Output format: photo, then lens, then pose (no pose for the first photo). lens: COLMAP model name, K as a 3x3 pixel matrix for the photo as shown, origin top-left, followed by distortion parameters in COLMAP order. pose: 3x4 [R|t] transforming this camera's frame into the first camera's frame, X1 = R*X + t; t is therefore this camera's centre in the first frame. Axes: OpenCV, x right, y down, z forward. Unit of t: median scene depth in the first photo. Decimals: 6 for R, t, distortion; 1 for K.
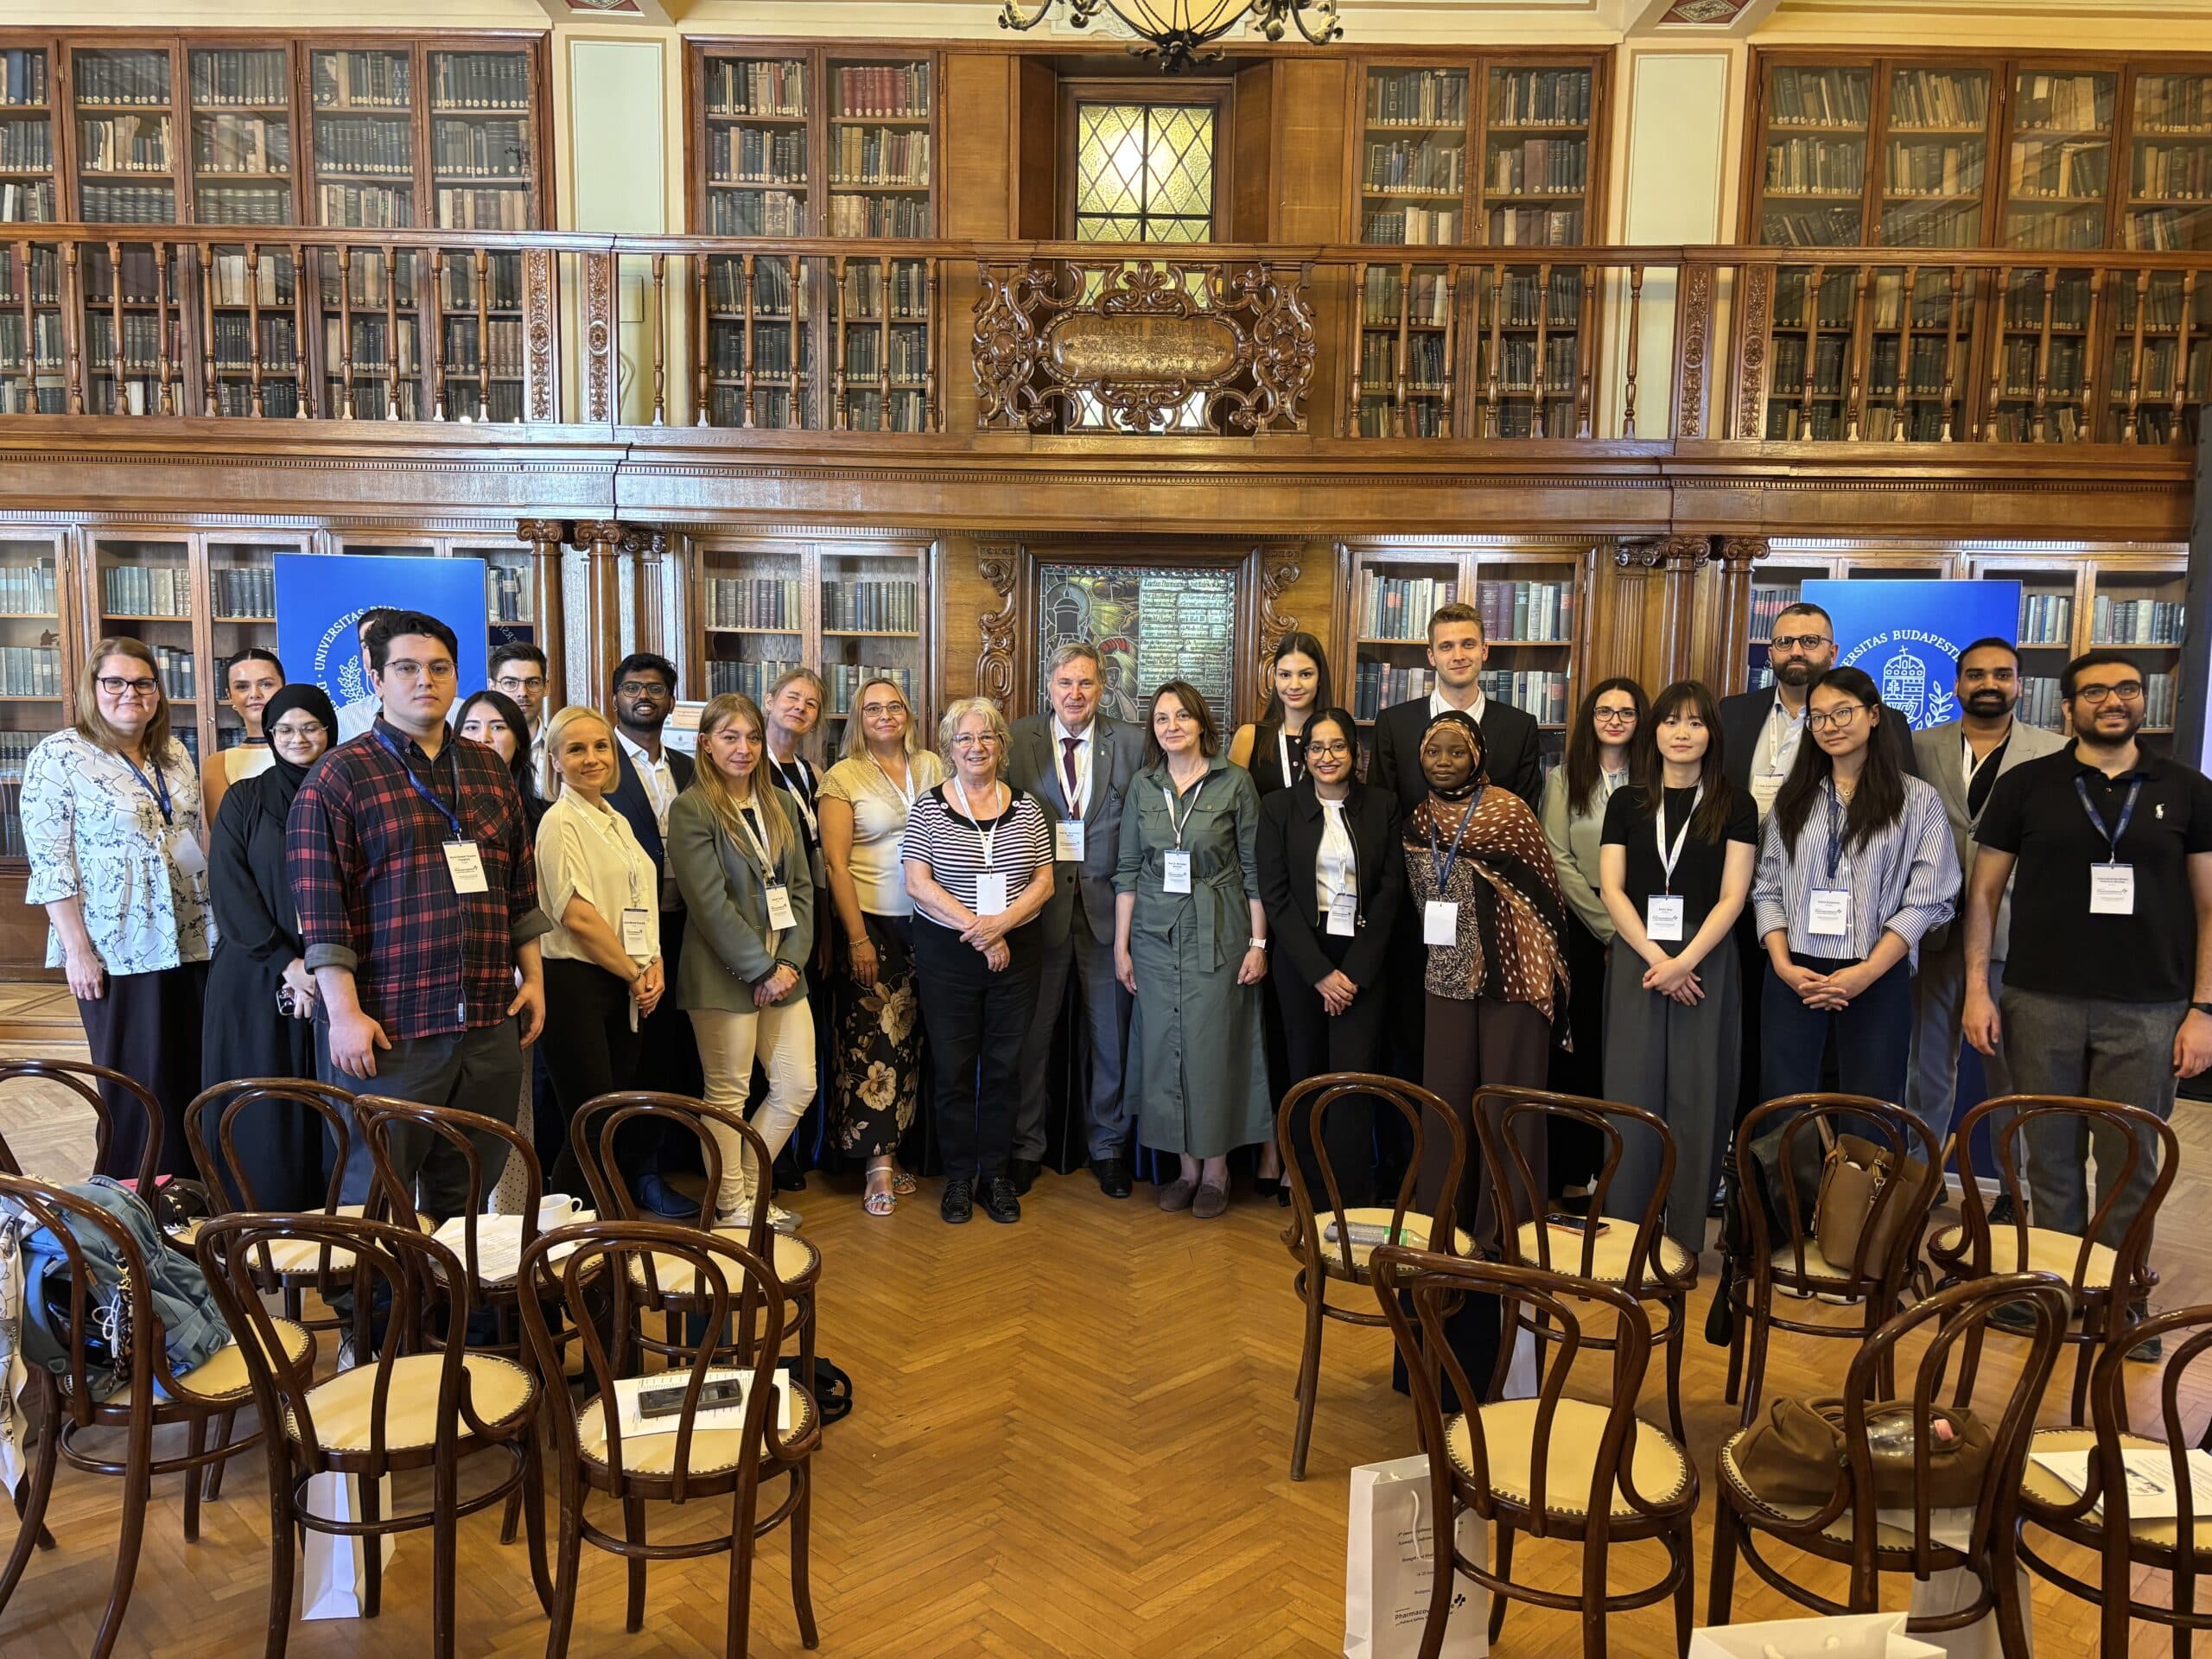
lens RADIAL K [[1647.5, 0, 1106.0], [0, 1647.5, 829.5], [0, 0, 1]] dist [0.059305, -0.072259]
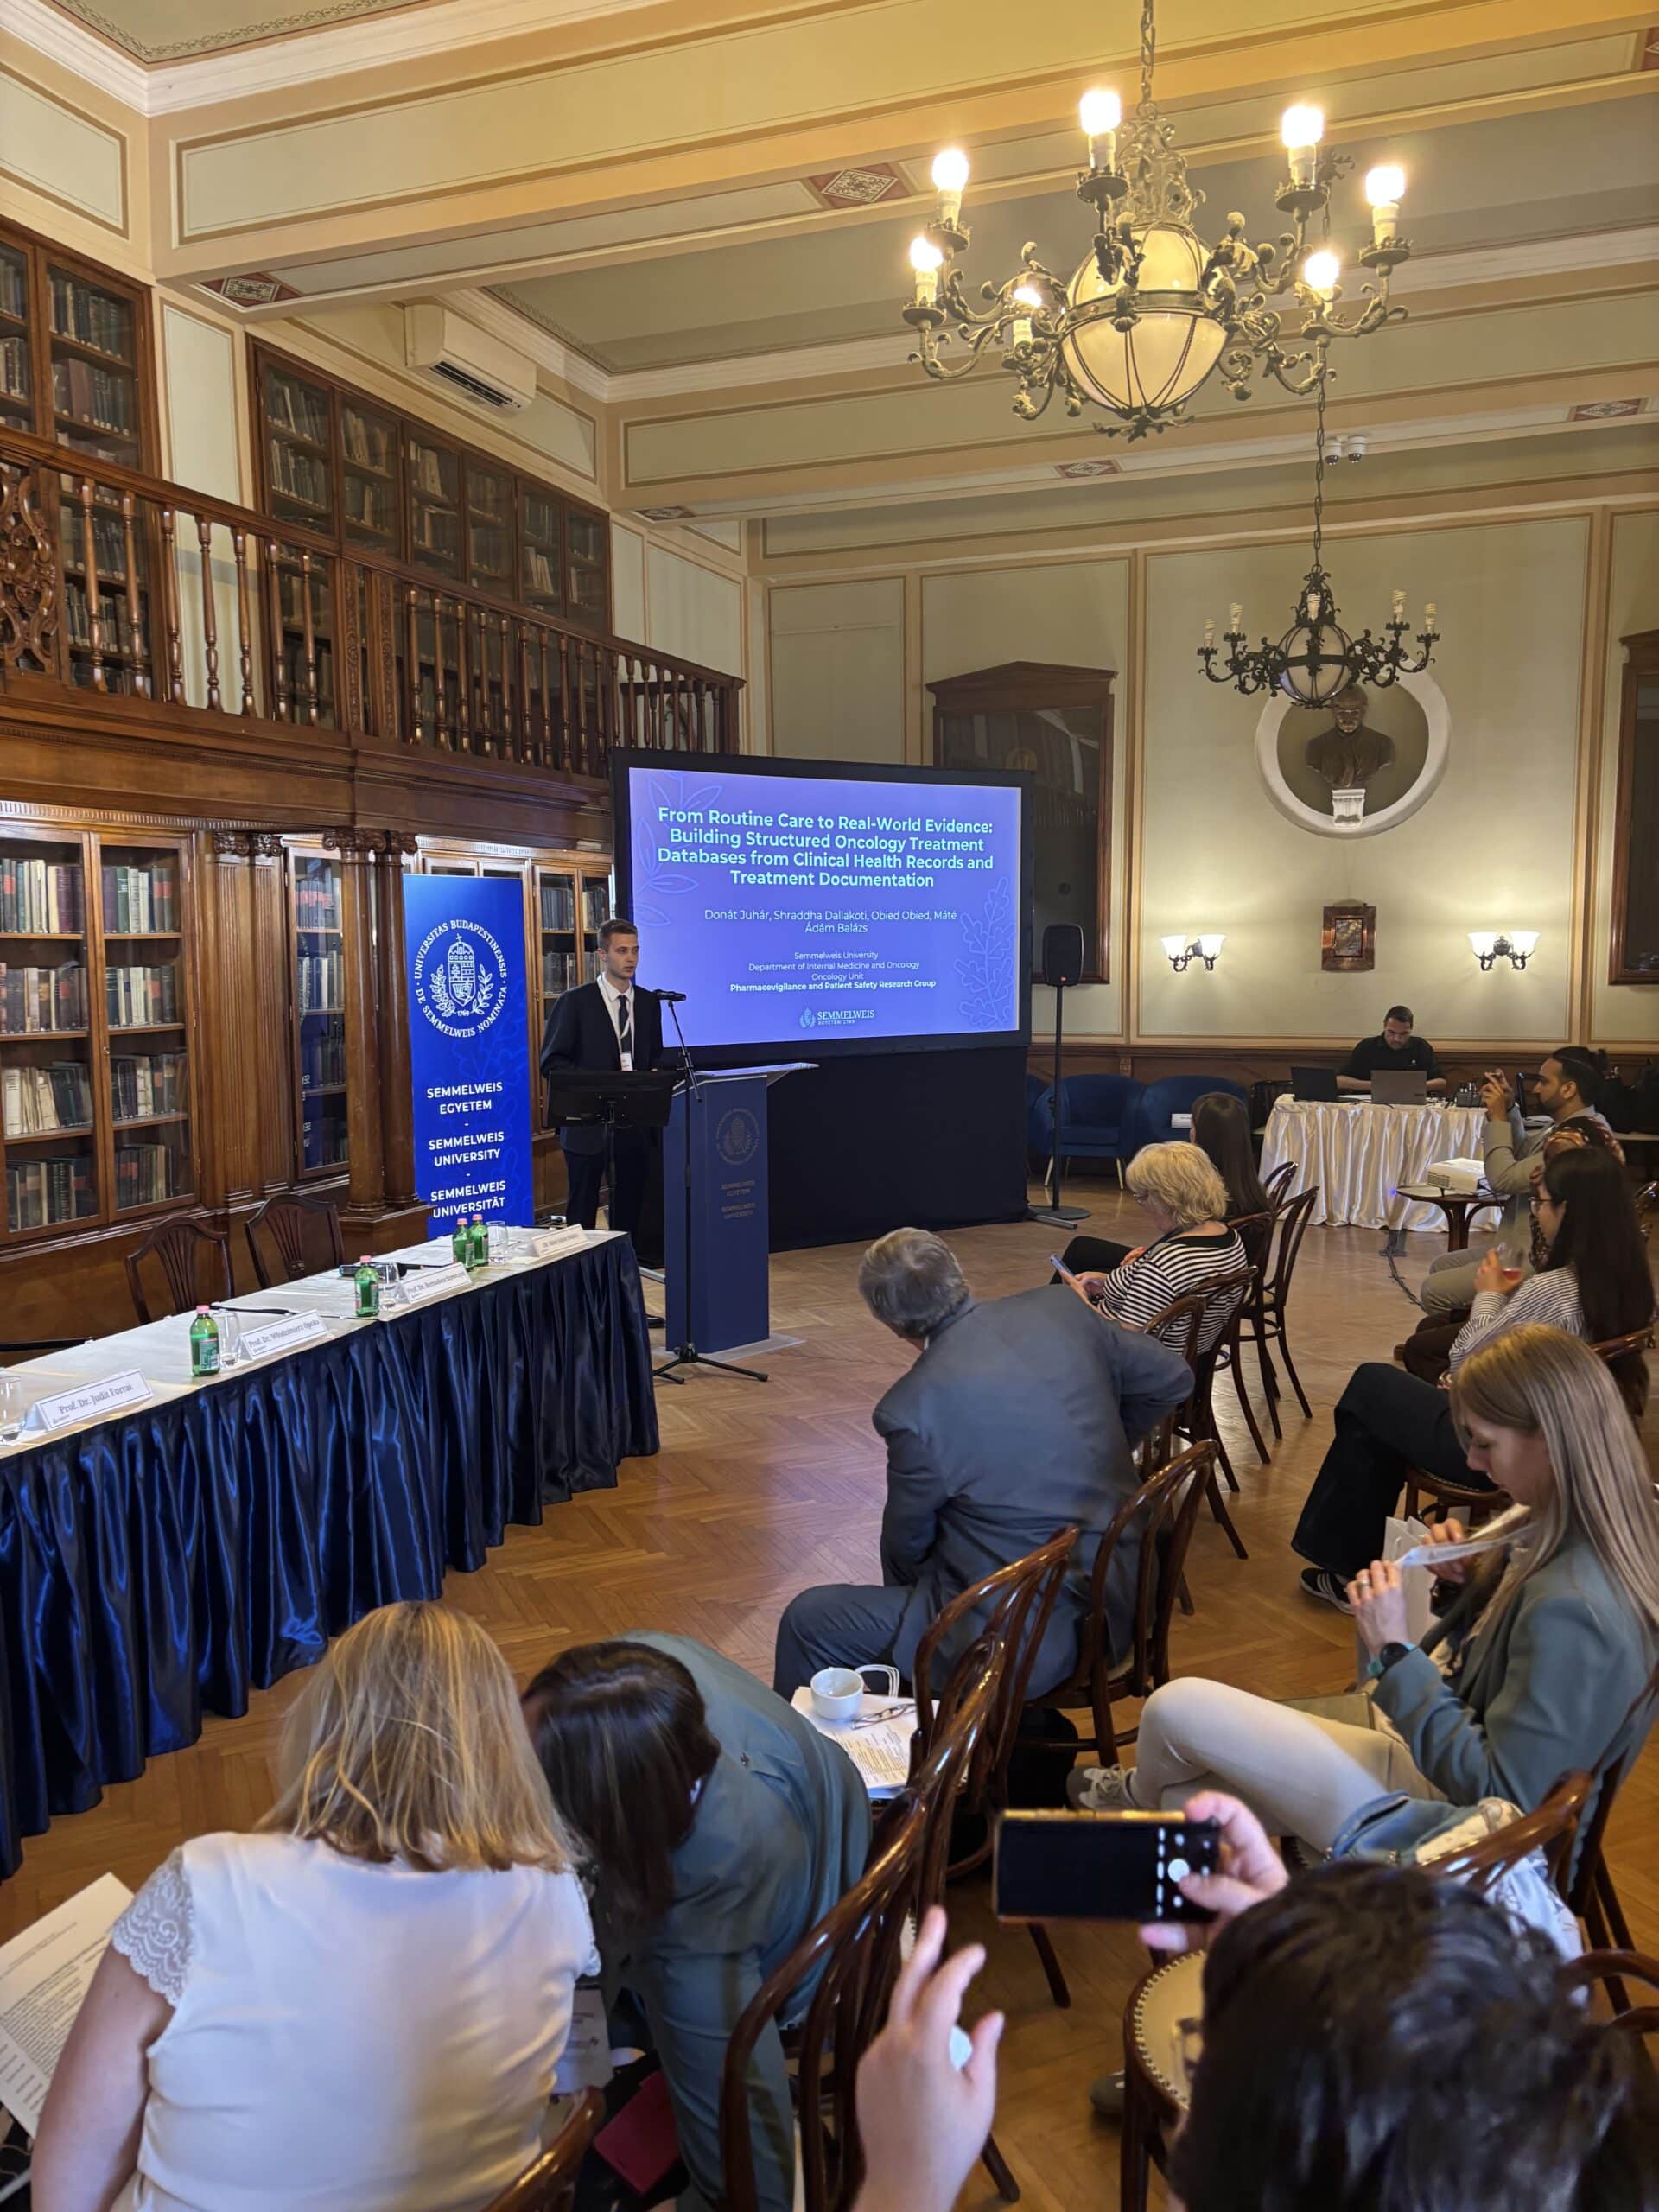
lens RADIAL K [[1647.5, 0, 843.4], [0, 1647.5, 1133.3], [0, 0, 1]] dist [0.059305, -0.072259]
pose [[0.341460, -0.127759, 0.931173, -0.456980], [0.123006, 0.988272, 0.090486, -0.042250], [-0.931813, 0.083642, 0.353170, 0.340853]]
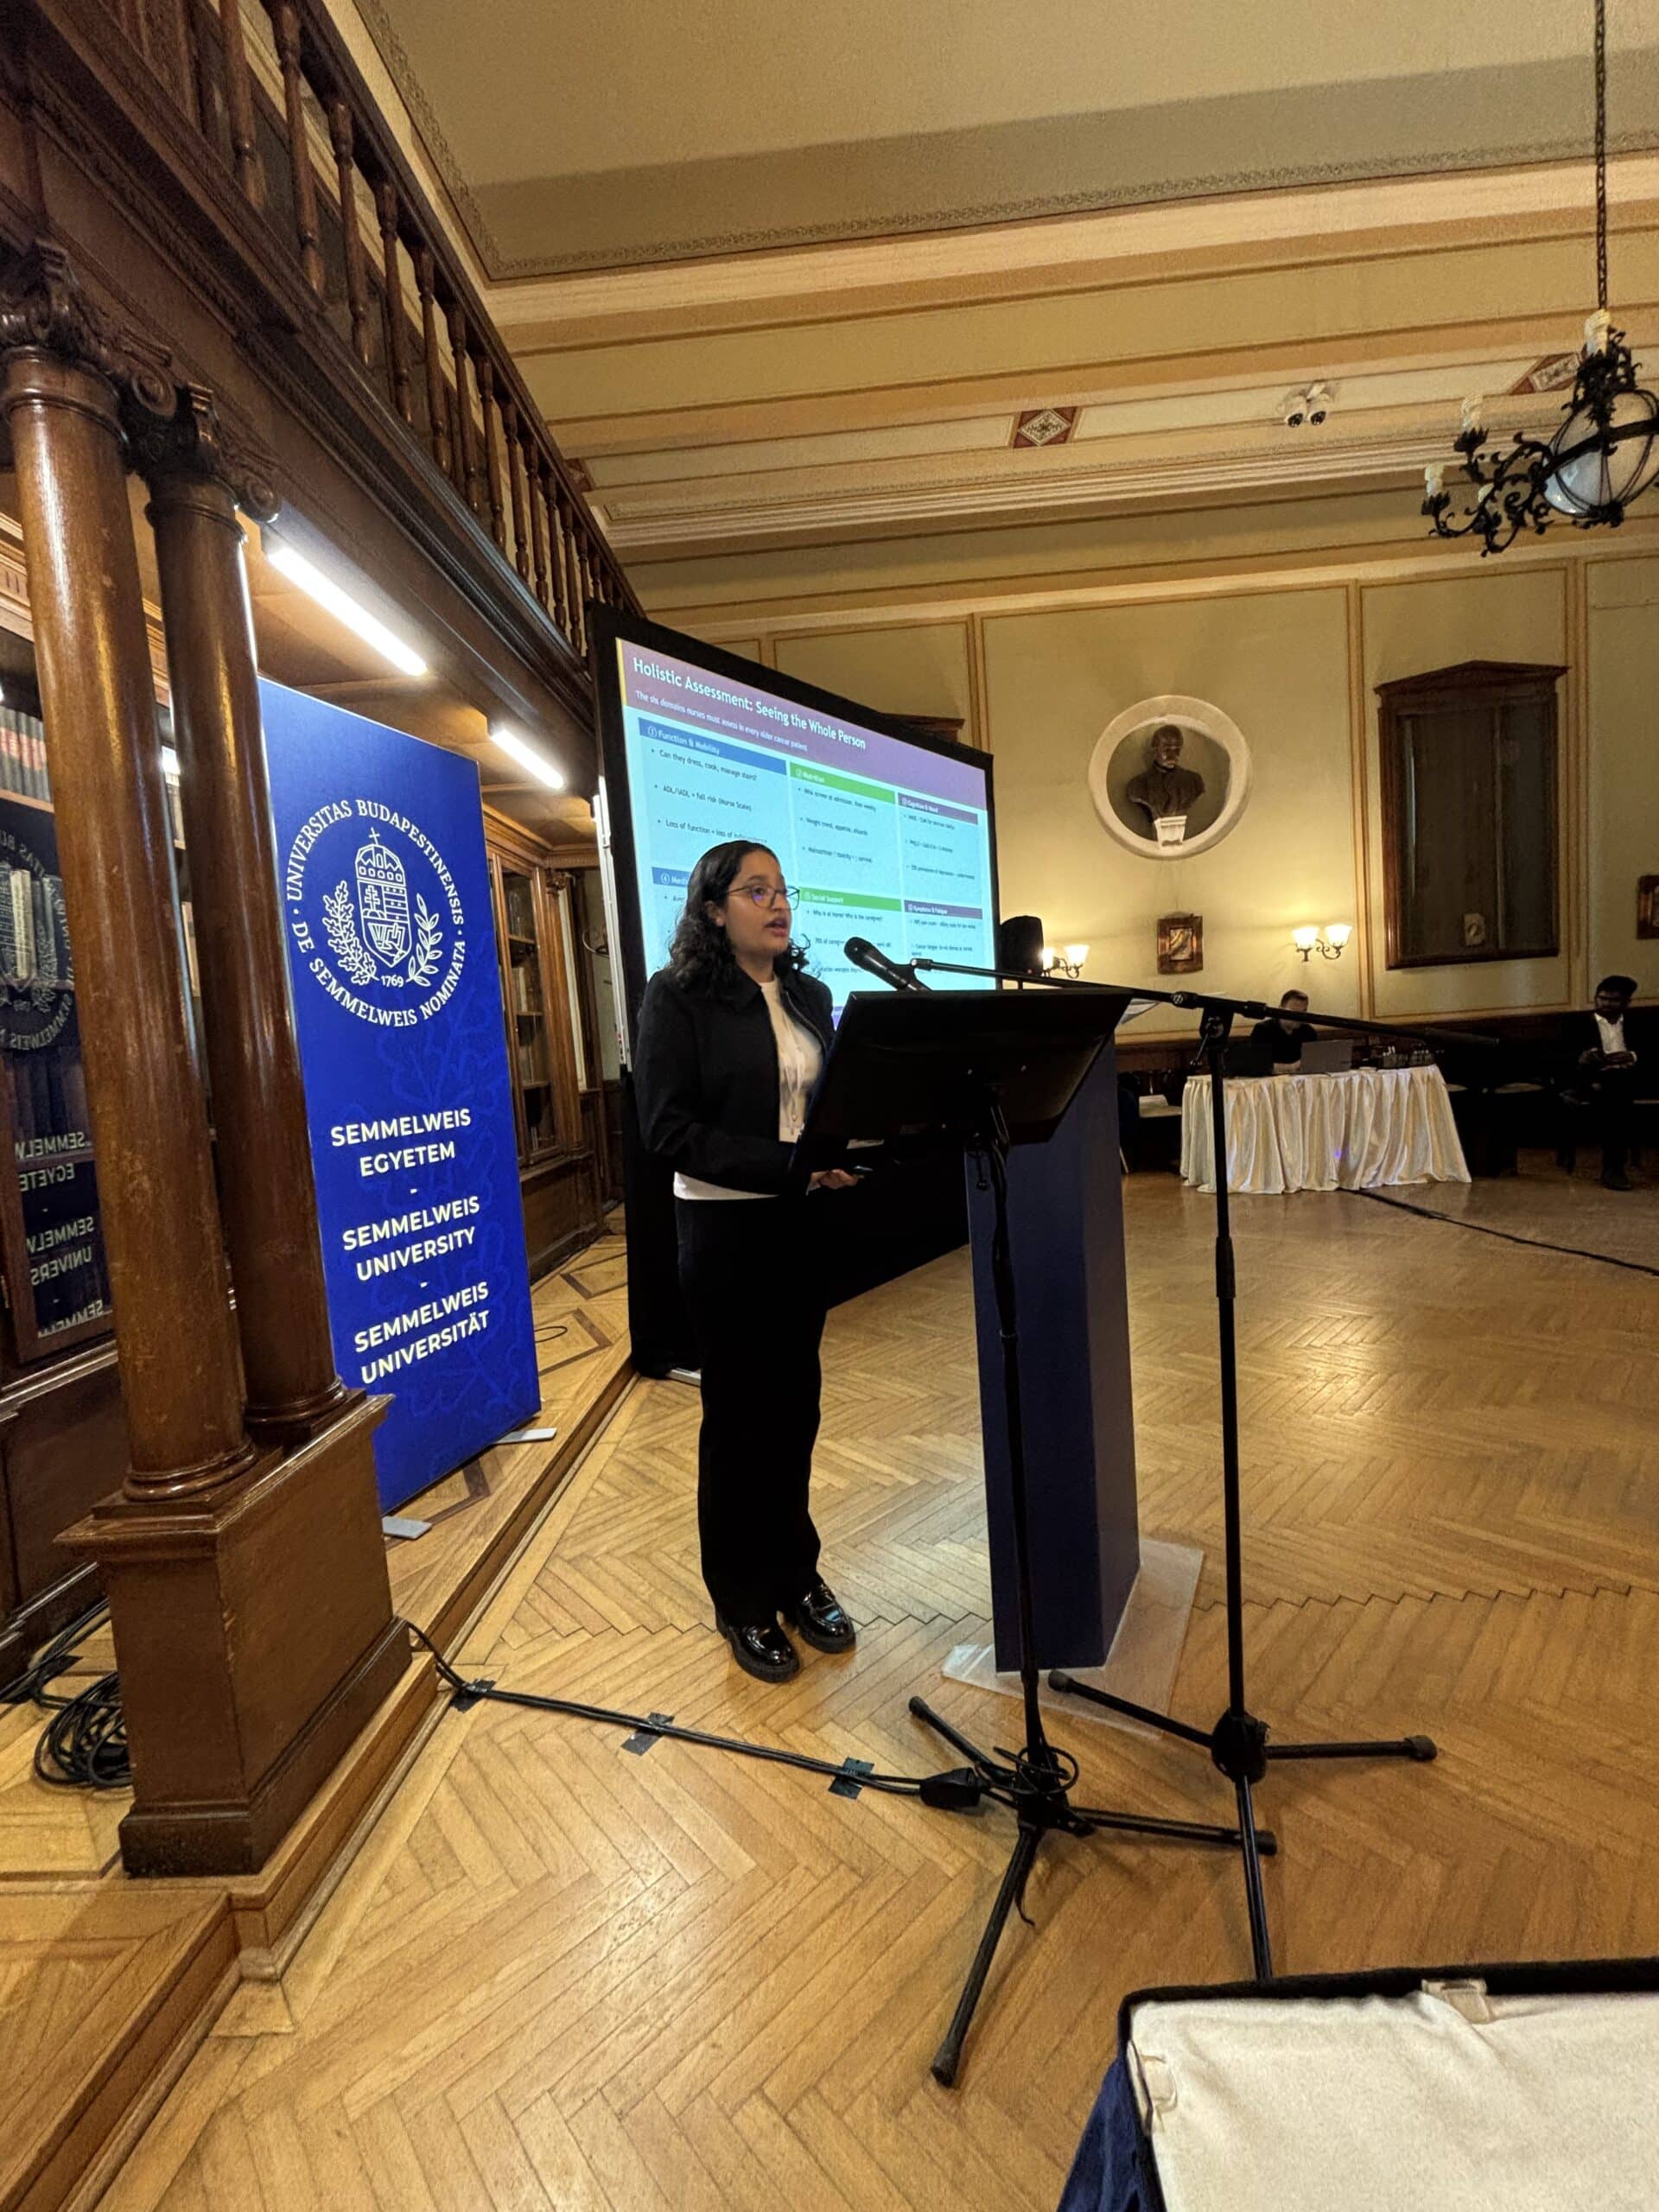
lens RADIAL K [[893.5, 0, 822.0], [0, 893.5, 1104.7], [0, 0, 1]] dist [-0.019888, -0.000097]
pose [[0.040403, -0.091858, 0.994952, 0.150186], [0.189924, 0.978317, 0.082610, -0.009305], [-0.980967, 0.185627, 0.056973, 0.777228]]
